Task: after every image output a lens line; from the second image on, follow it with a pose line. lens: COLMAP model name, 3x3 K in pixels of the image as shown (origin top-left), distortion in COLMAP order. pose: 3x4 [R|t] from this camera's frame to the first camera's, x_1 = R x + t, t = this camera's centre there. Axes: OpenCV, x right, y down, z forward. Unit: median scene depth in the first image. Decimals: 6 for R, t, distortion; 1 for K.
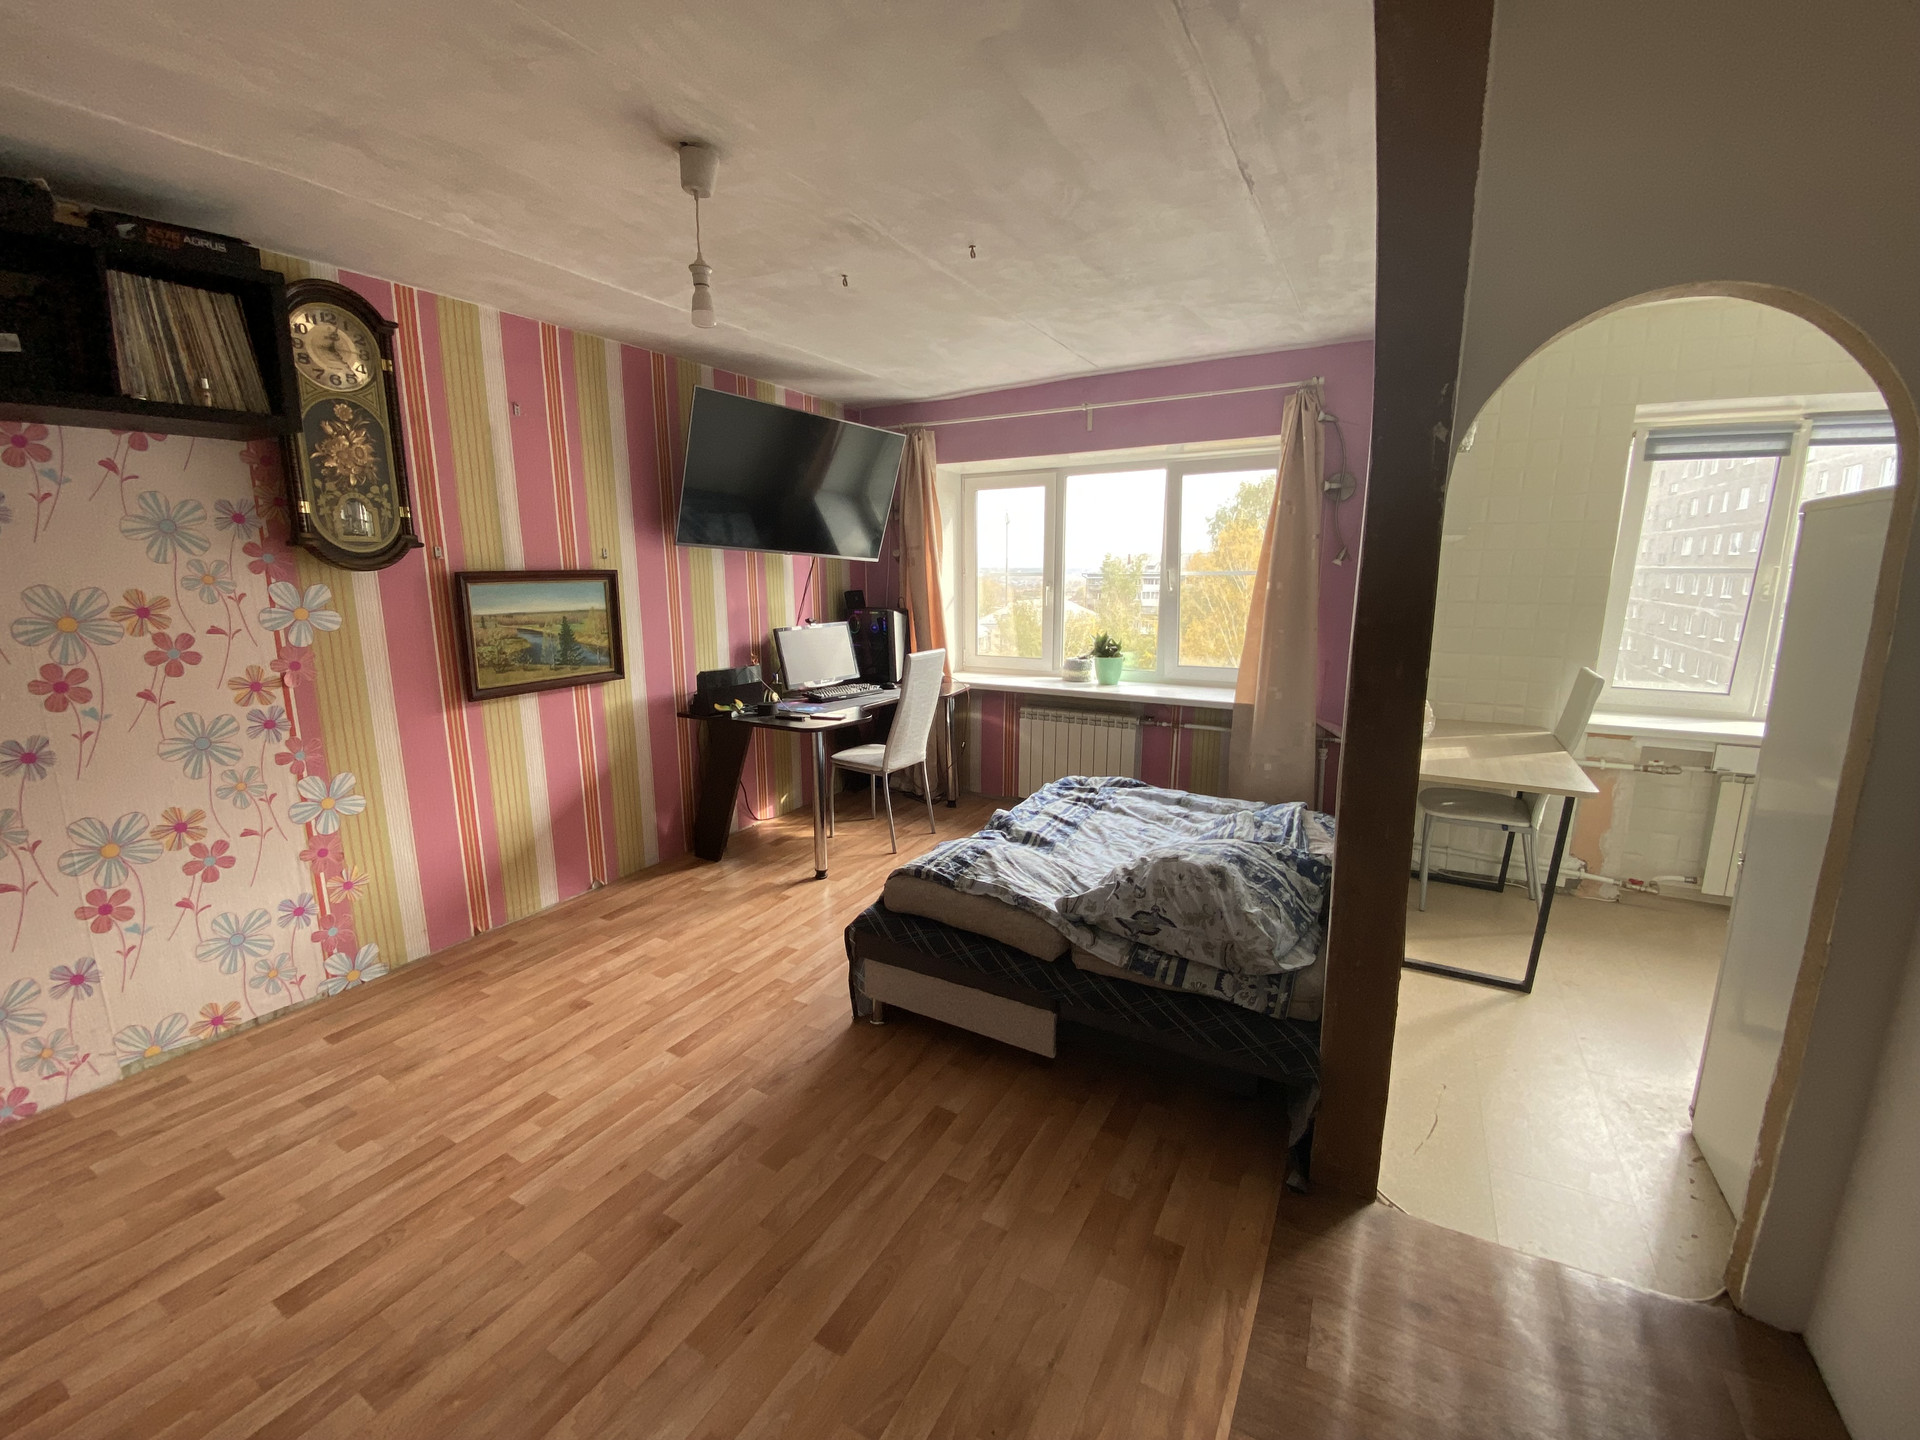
lens RADIAL K [[790.0, 0, 961.0], [0, 790.0, 721.4], [0, 0, 1]] dist [-0.006951, -0.010387]
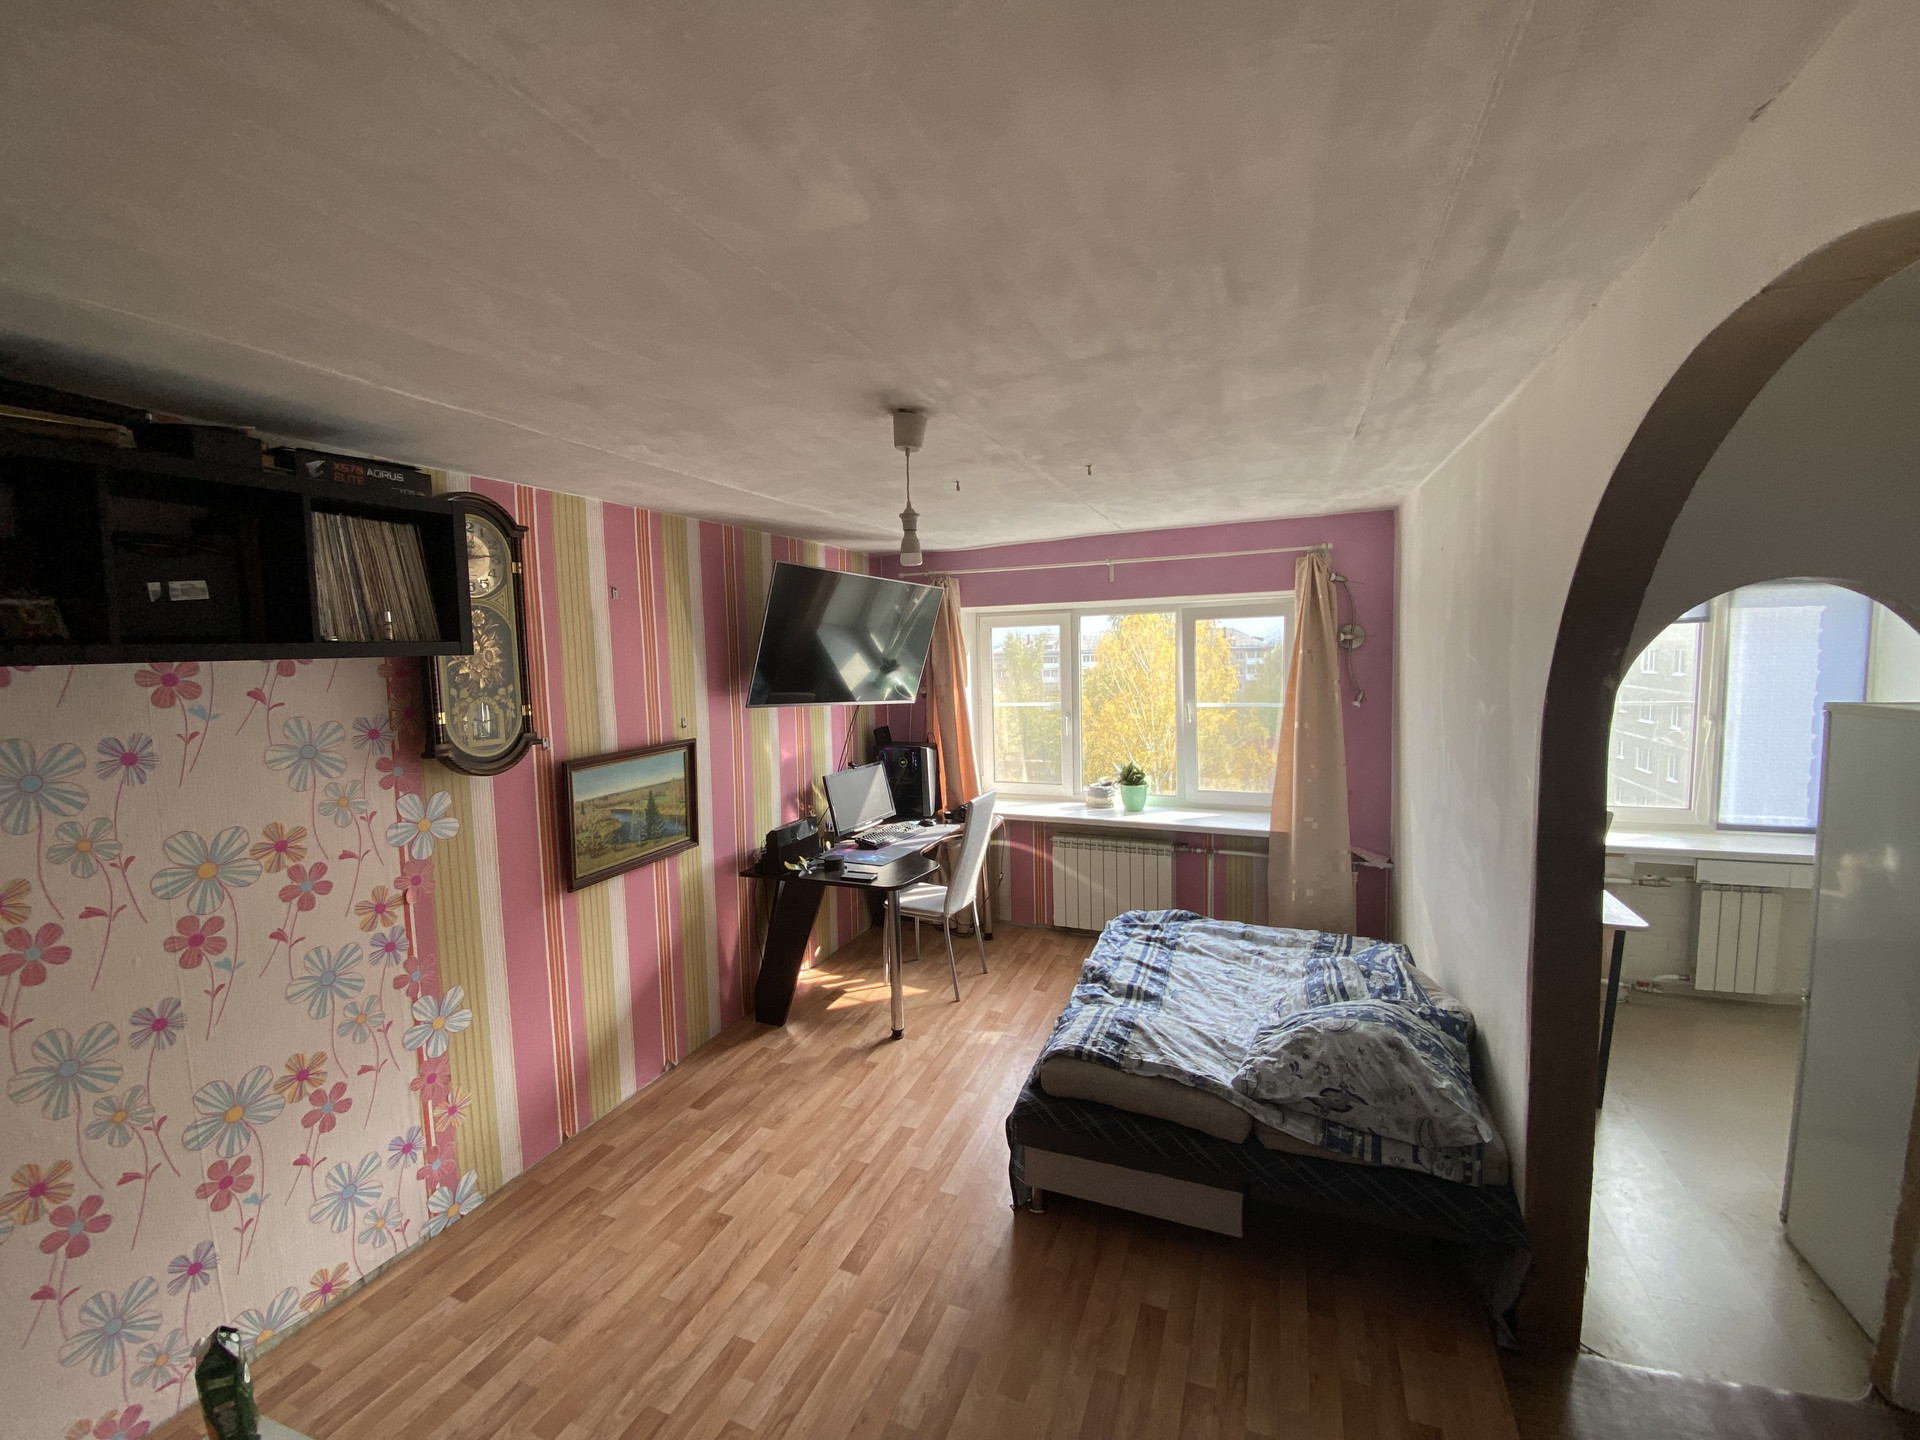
lens RADIAL K [[790.0, 0, 953.3], [0, 790.0, 710.6], [0, 0, 1]] dist [-0.006951, -0.010387]
pose [[0.991977, -0.032515, 0.122165, -0.308509], [0.045487, 0.993438, -0.104940, -0.142896], [-0.117951, 0.109655, 0.986946, -0.037340]]
